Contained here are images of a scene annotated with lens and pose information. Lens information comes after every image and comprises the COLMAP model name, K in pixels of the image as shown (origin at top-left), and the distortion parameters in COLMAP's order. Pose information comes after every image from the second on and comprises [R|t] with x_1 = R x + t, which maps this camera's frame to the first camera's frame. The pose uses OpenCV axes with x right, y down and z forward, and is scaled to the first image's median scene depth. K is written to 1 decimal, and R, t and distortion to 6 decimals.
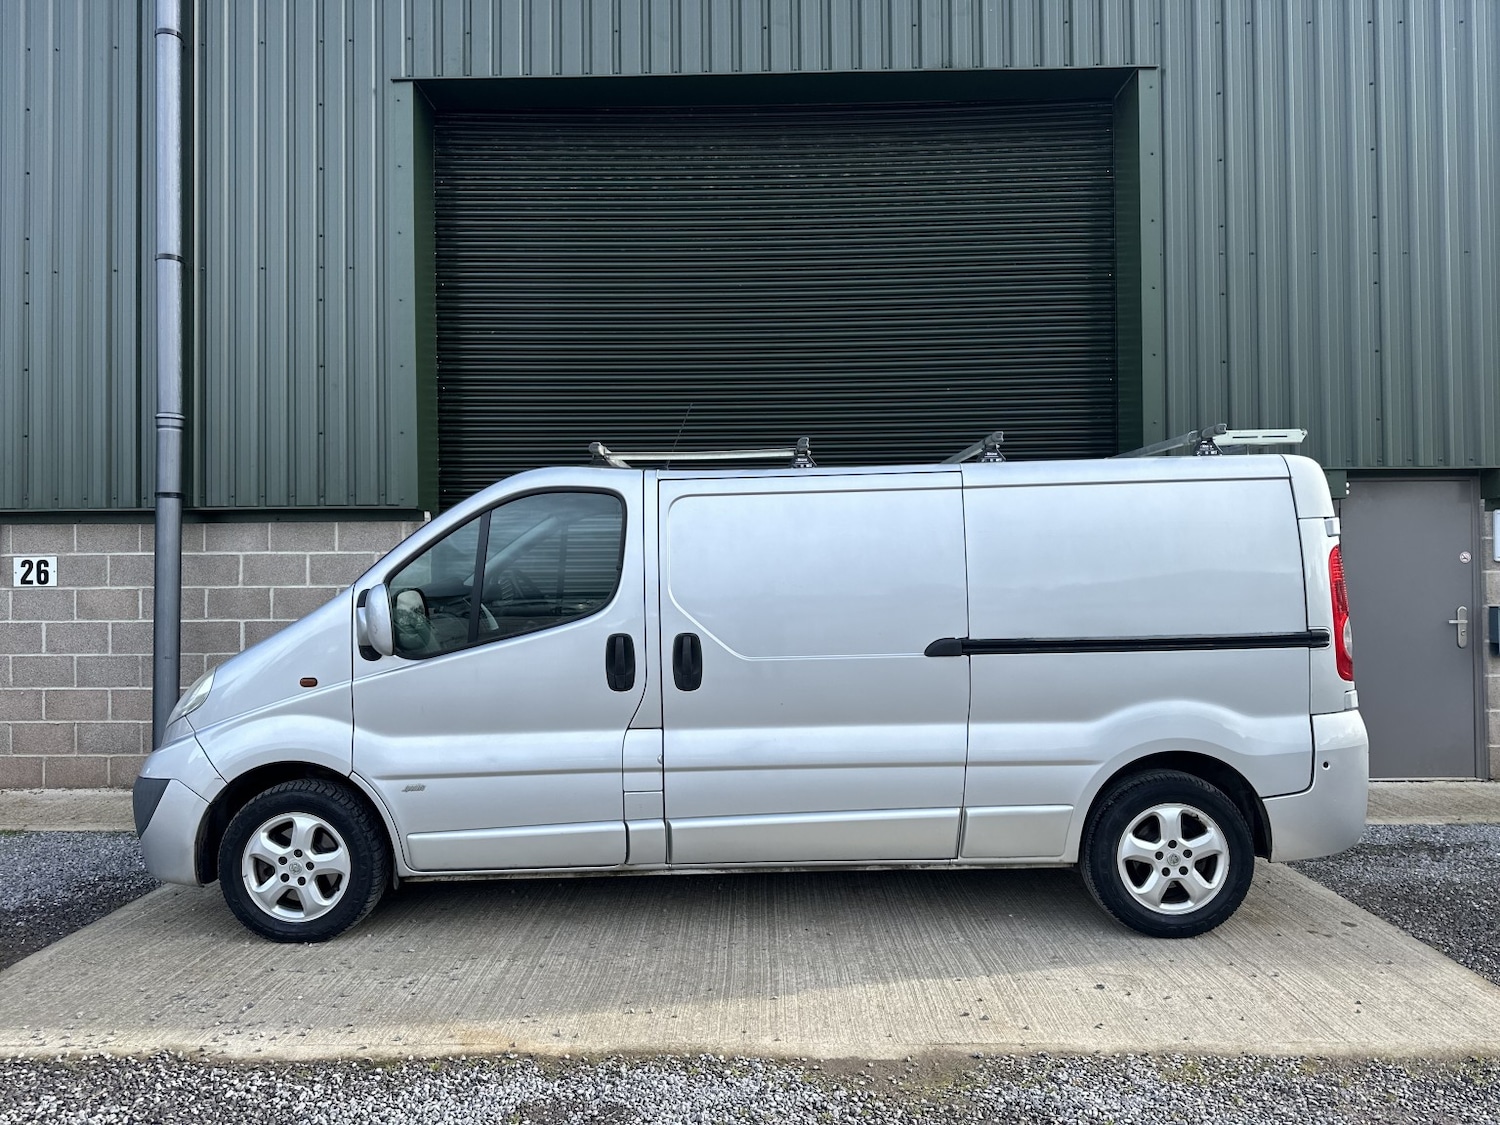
lens RADIAL K [[1065.2, 0, 744.1], [0, 1065.2, 563.7], [0, 0, 1]] dist [0.034247, -0.049134]
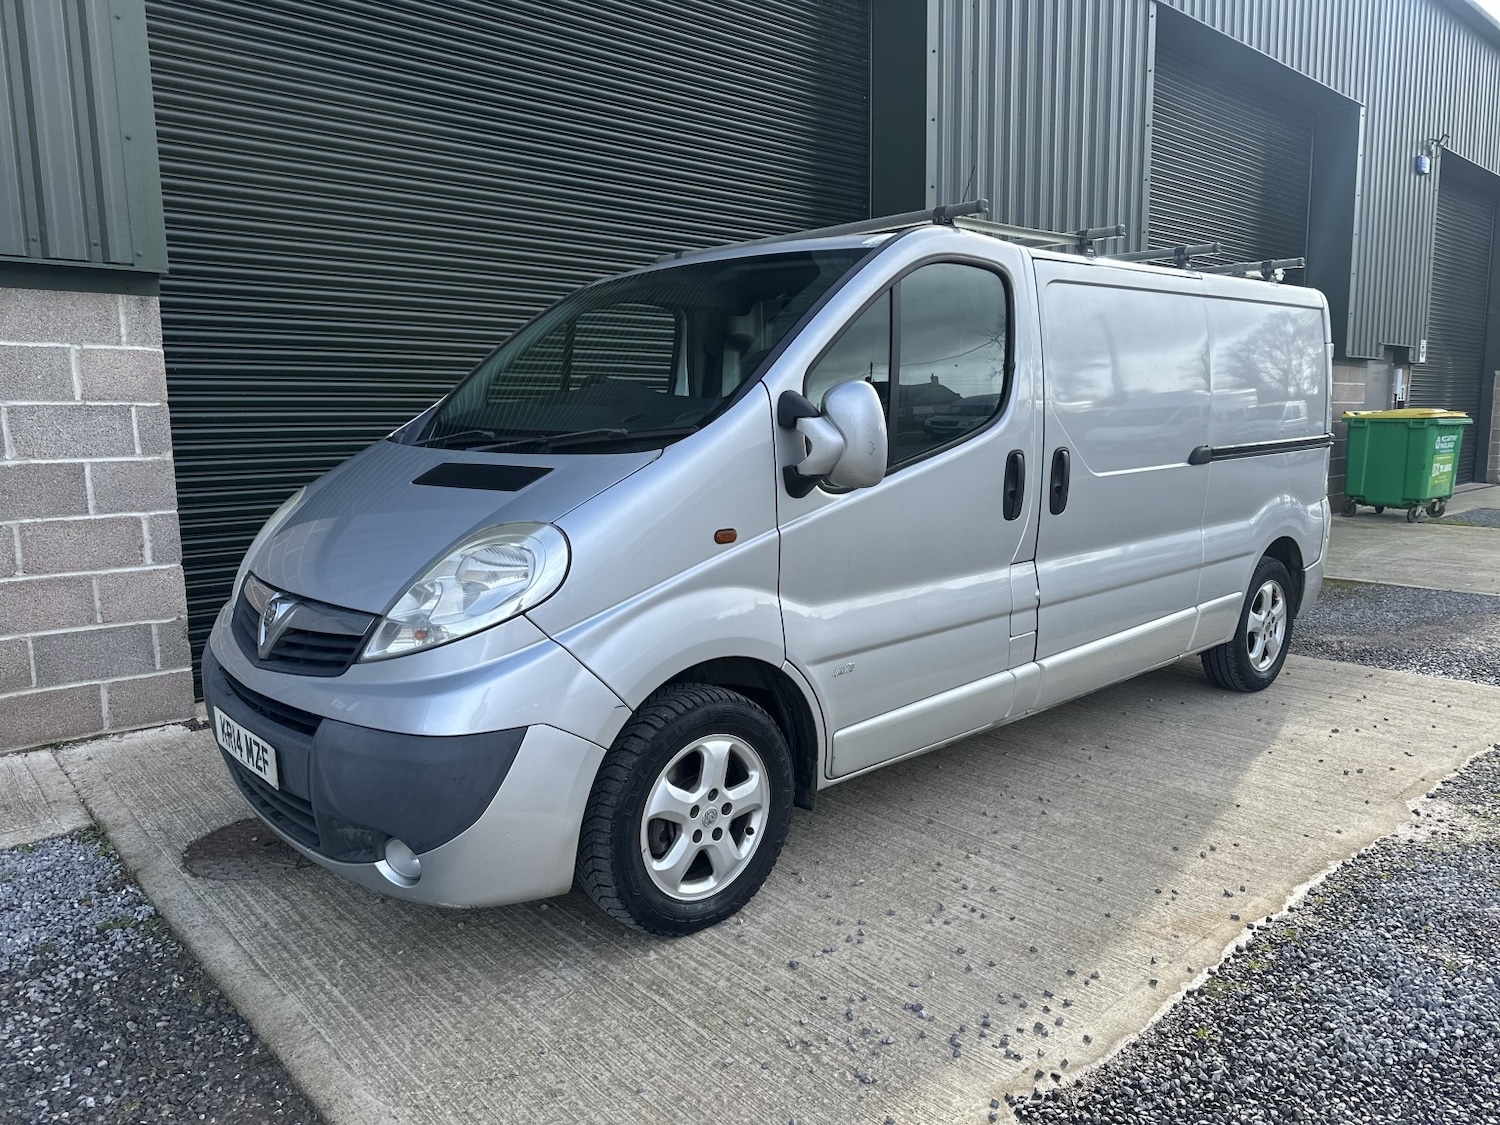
lens RADIAL K [[1063.7, 0, 759.6], [0, 1063.7, 567.3], [0, 0, 1]] dist [0.023326, -0.030530]
pose [[0.726857, -0.094475, 0.680260, -0.824199], [-0.007131, 0.989402, 0.145029, 0.037961], [-0.686752, -0.110266, 0.718480, 0.530294]]
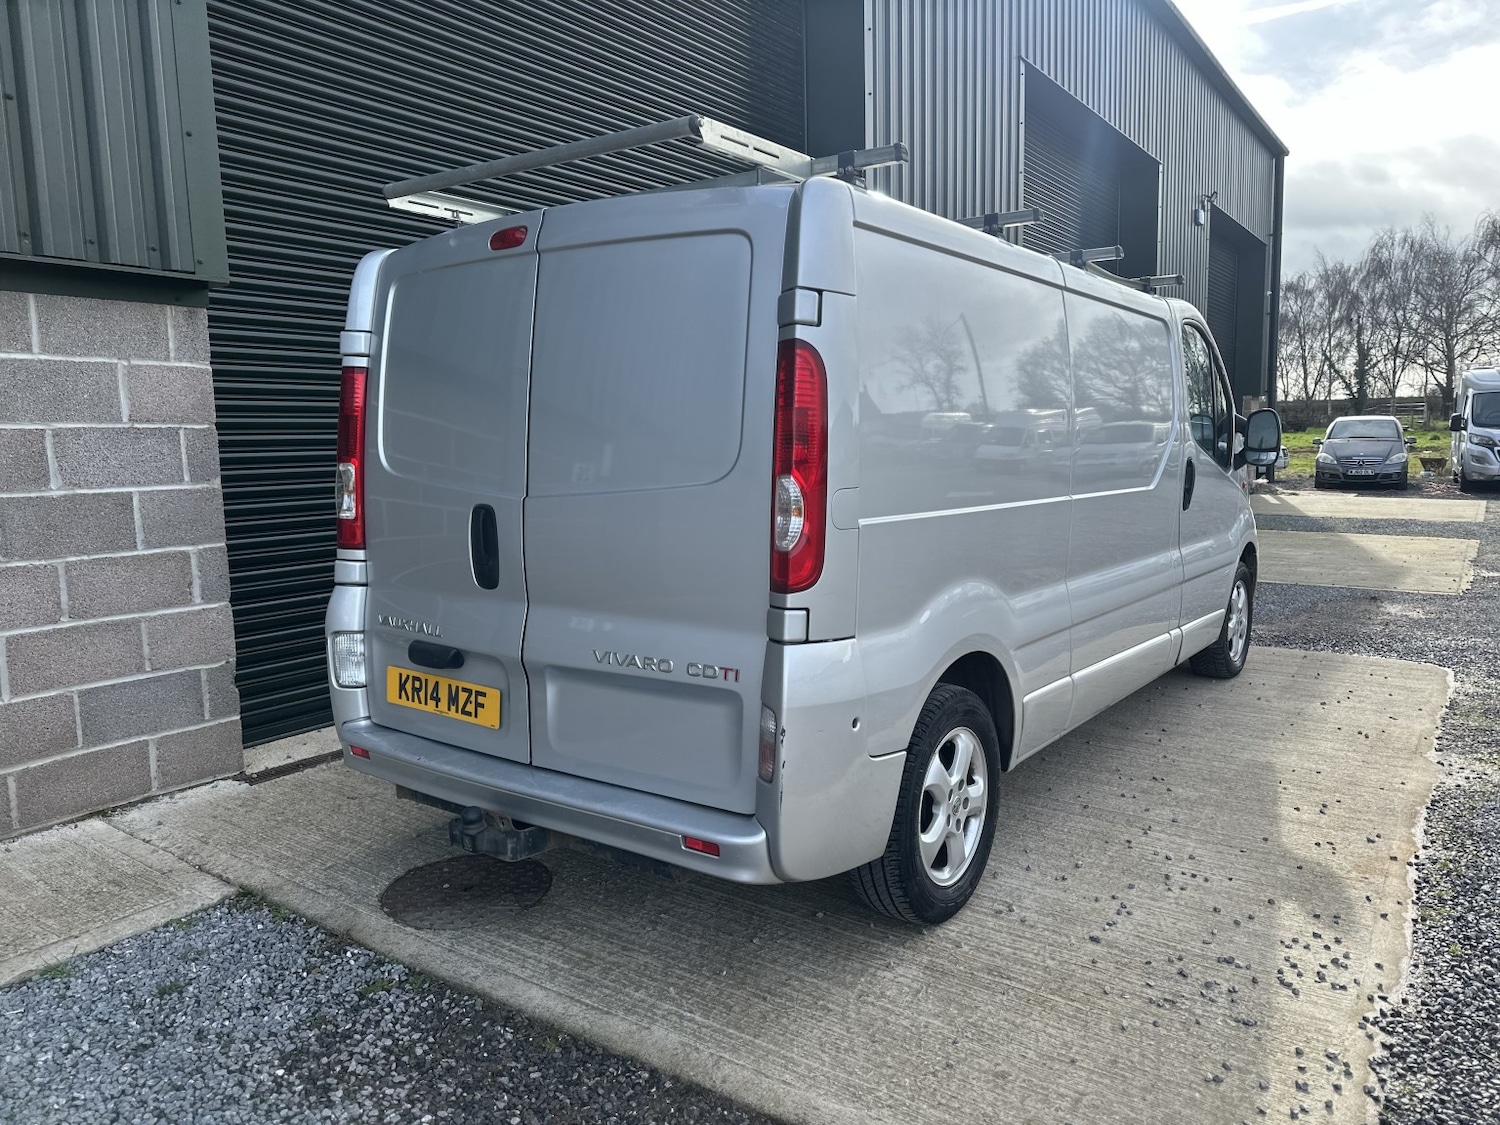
lens RADIAL K [[1063.7, 0, 786.1], [0, 1063.7, 562.0], [0, 0, 1]] dist [0.023326, -0.030530]
pose [[0.539463, -0.098856, 0.836186, -1.053429], [-0.003265, 0.992831, 0.119482, 0.040466], [-0.842003, -0.067186, 0.535273, 0.754621]]
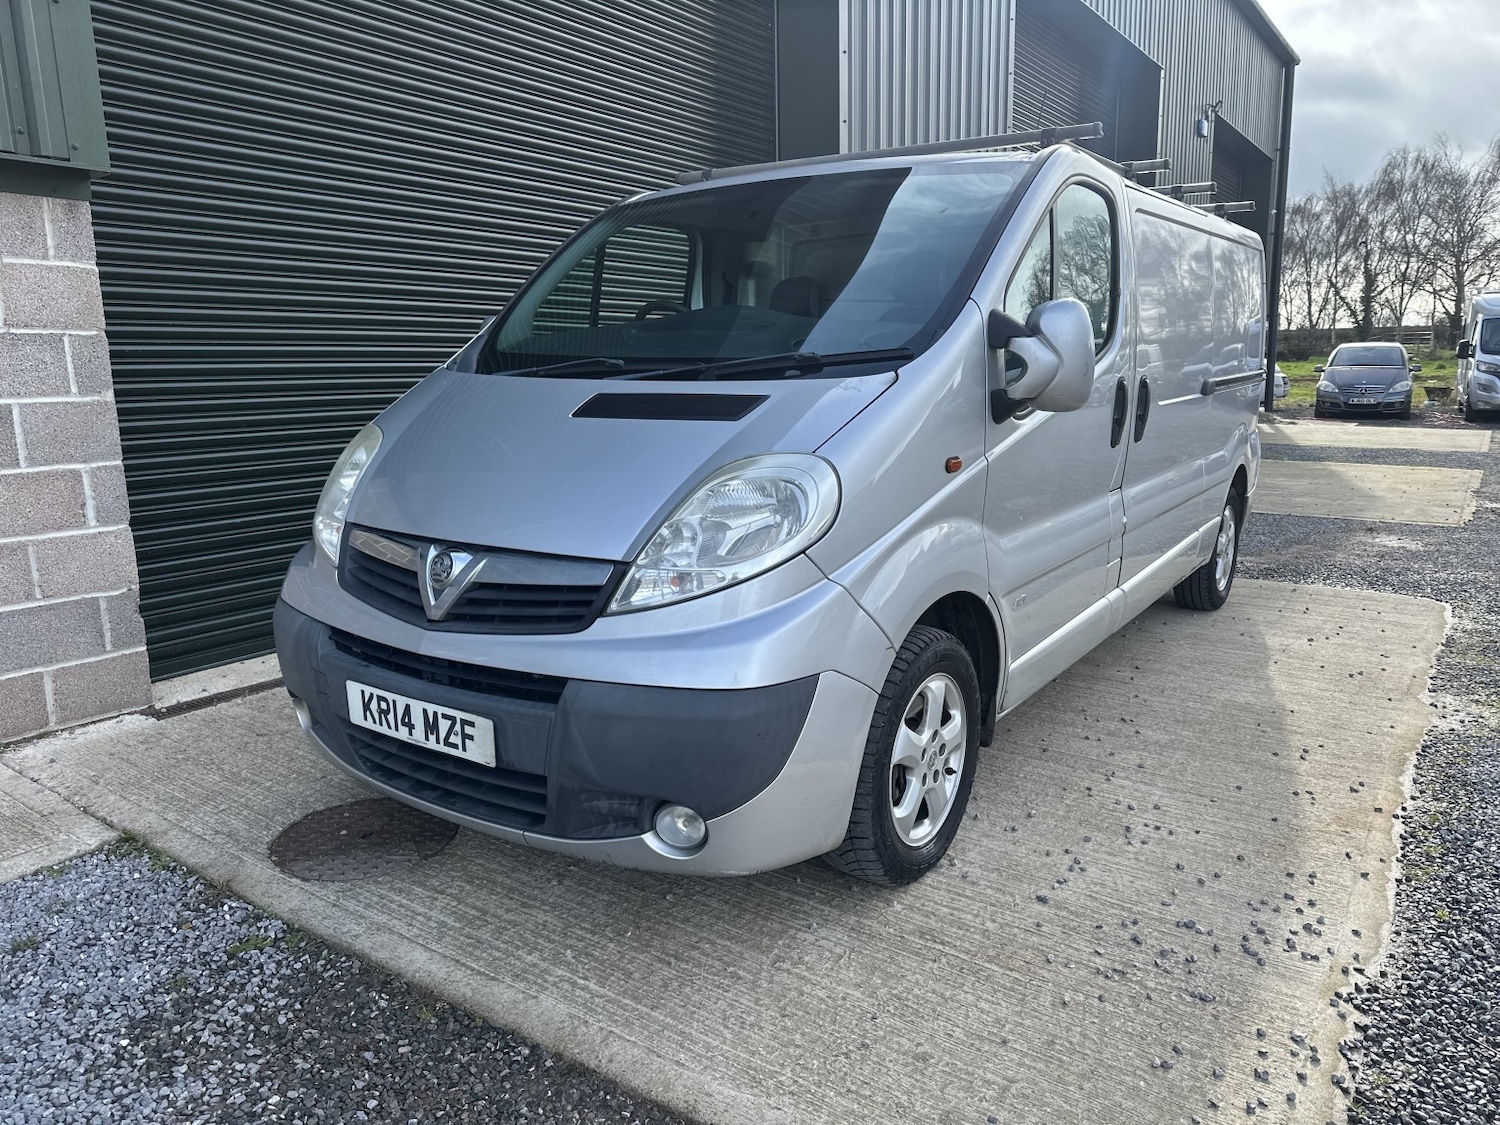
lens RADIAL K [[1063.7, 0, 765.3], [0, 1063.7, 567.6], [0, 0, 1]] dist [0.023326, -0.030530]
pose [[0.550162, -0.154235, 0.820691, -0.968380], [-0.006038, 0.982034, 0.188605, 0.056036], [-0.835036, -0.108719, 0.539347, 0.758684]]
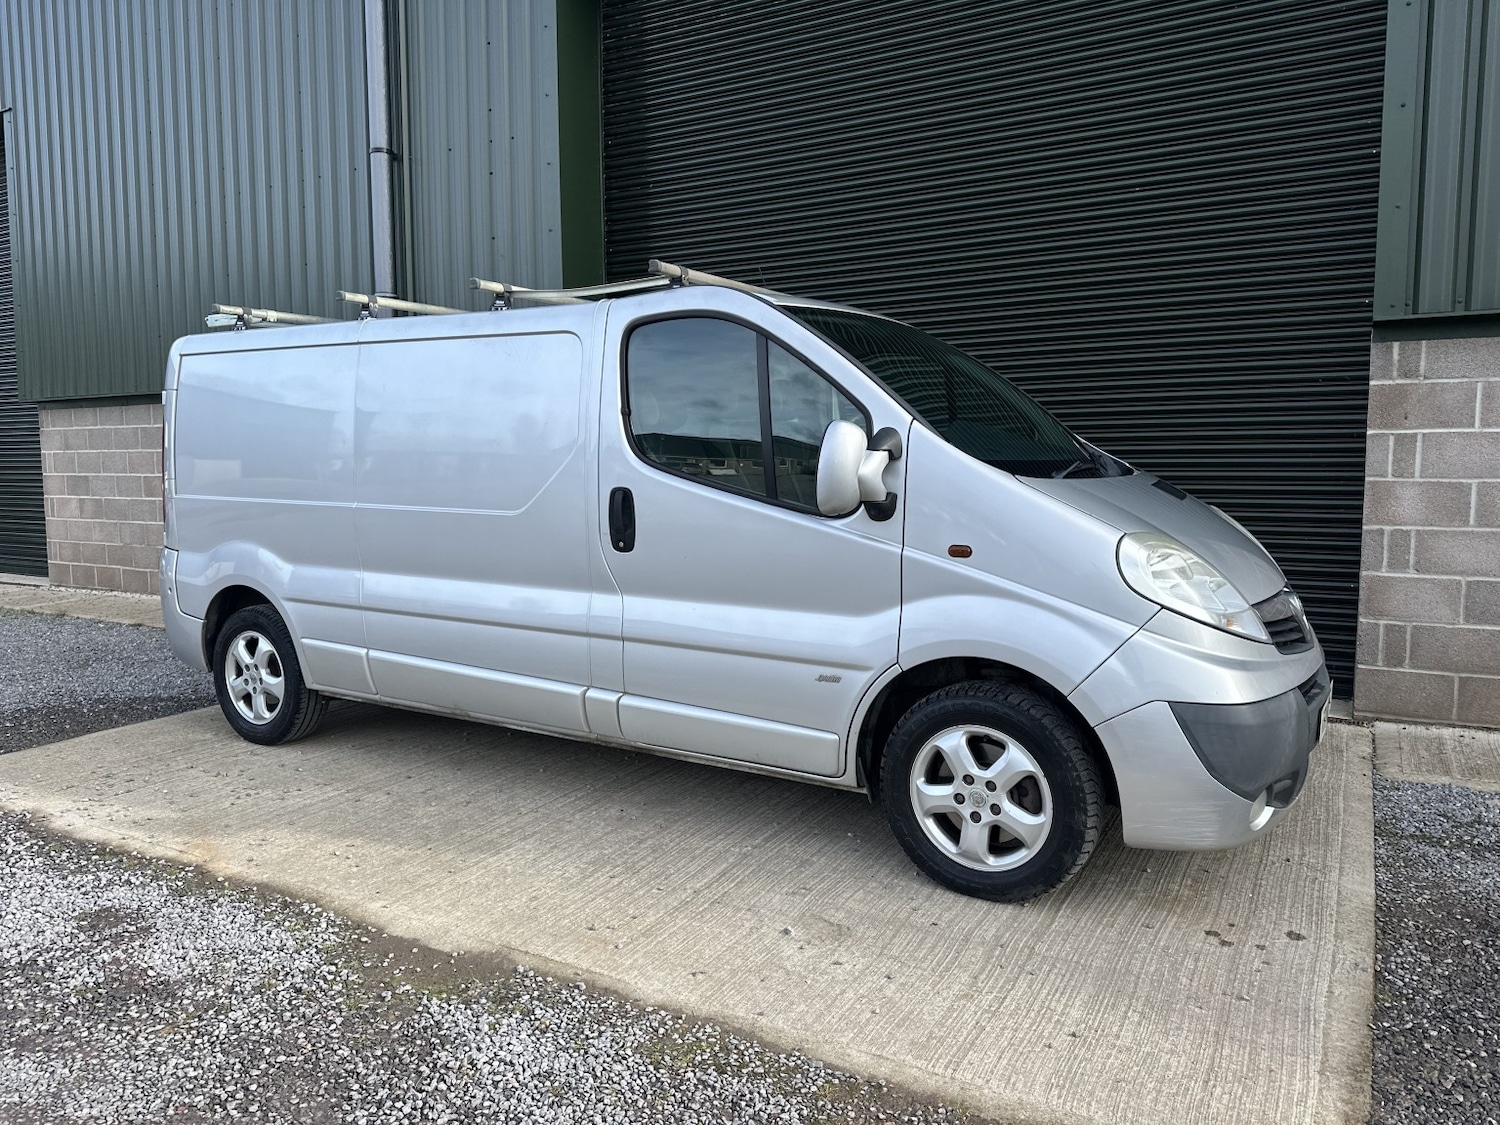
lens RADIAL K [[1065.2, 0, 746.1], [0, 1065.2, 558.3], [0, 0, 1]] dist [0.034247, -0.049134]
pose [[0.874885, 0.049258, -0.481819, 0.596378], [0.005467, 0.993747, 0.111521, 0.024474], [0.484300, -0.100202, 0.869145, 0.280624]]
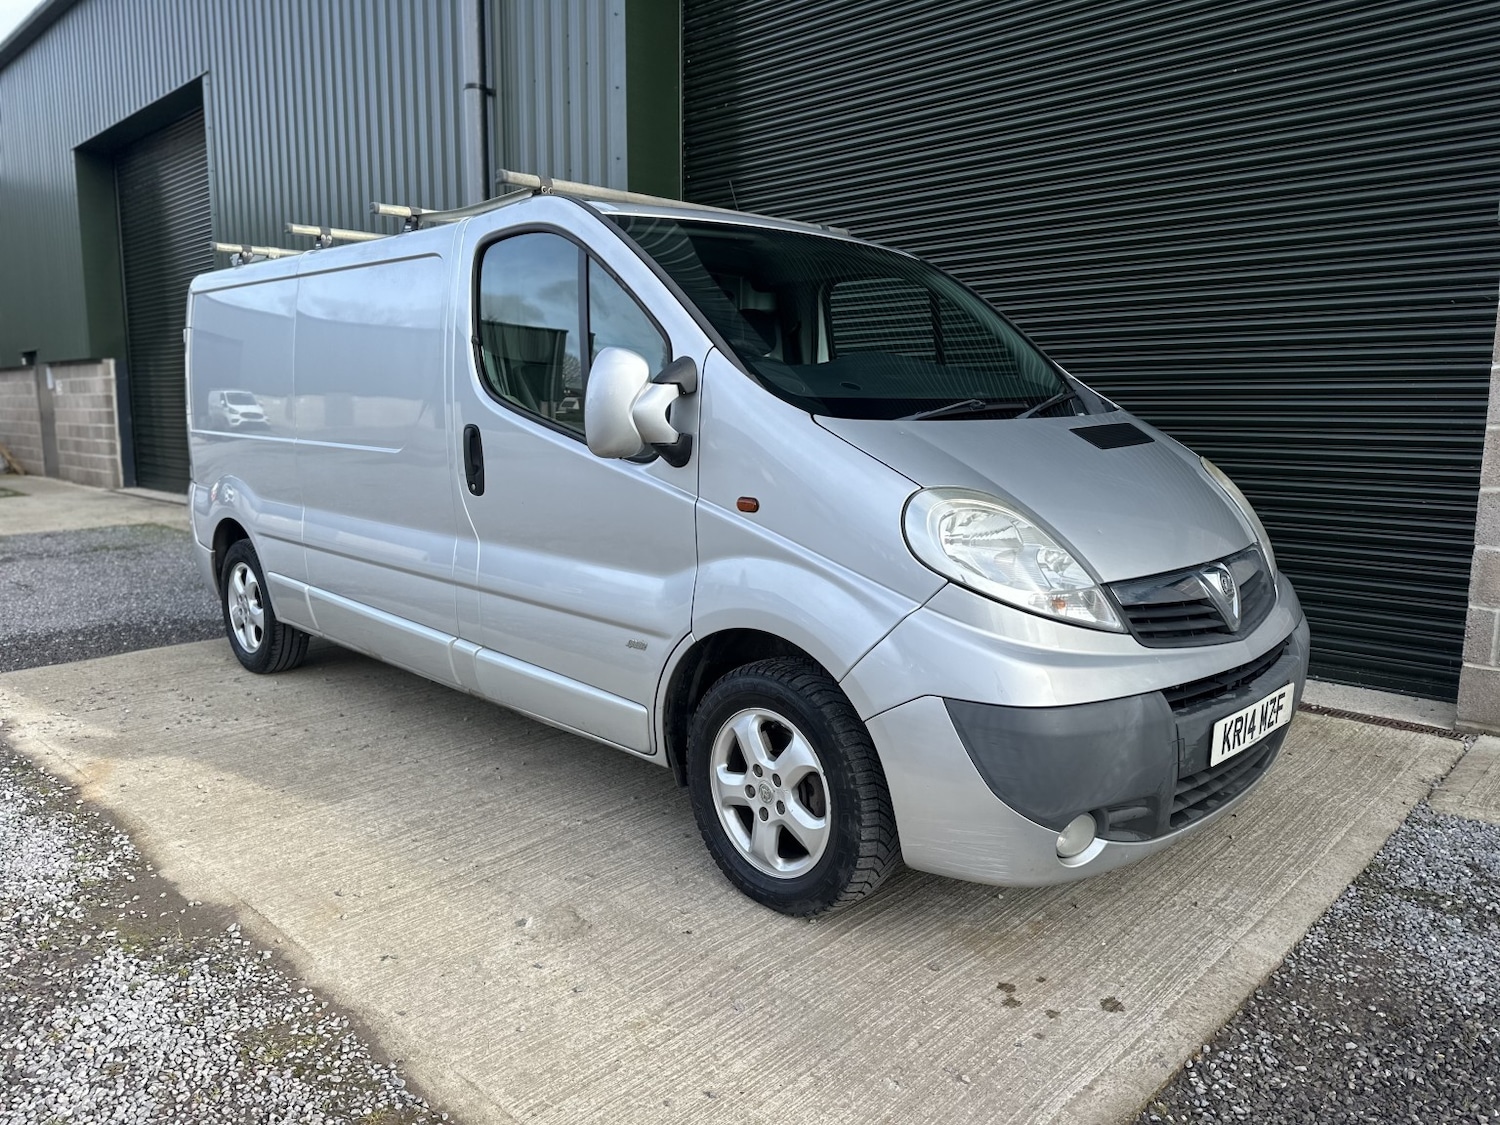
lens RADIAL K [[1065.2, 0, 747.7], [0, 1065.2, 567.0], [0, 0, 1]] dist [0.034247, -0.049134]
pose [[0.733254, 0.111549, -0.670742, 0.791619], [0.003584, 0.985804, 0.167864, 0.034777], [0.679945, -0.125491, 0.722445, 0.540600]]
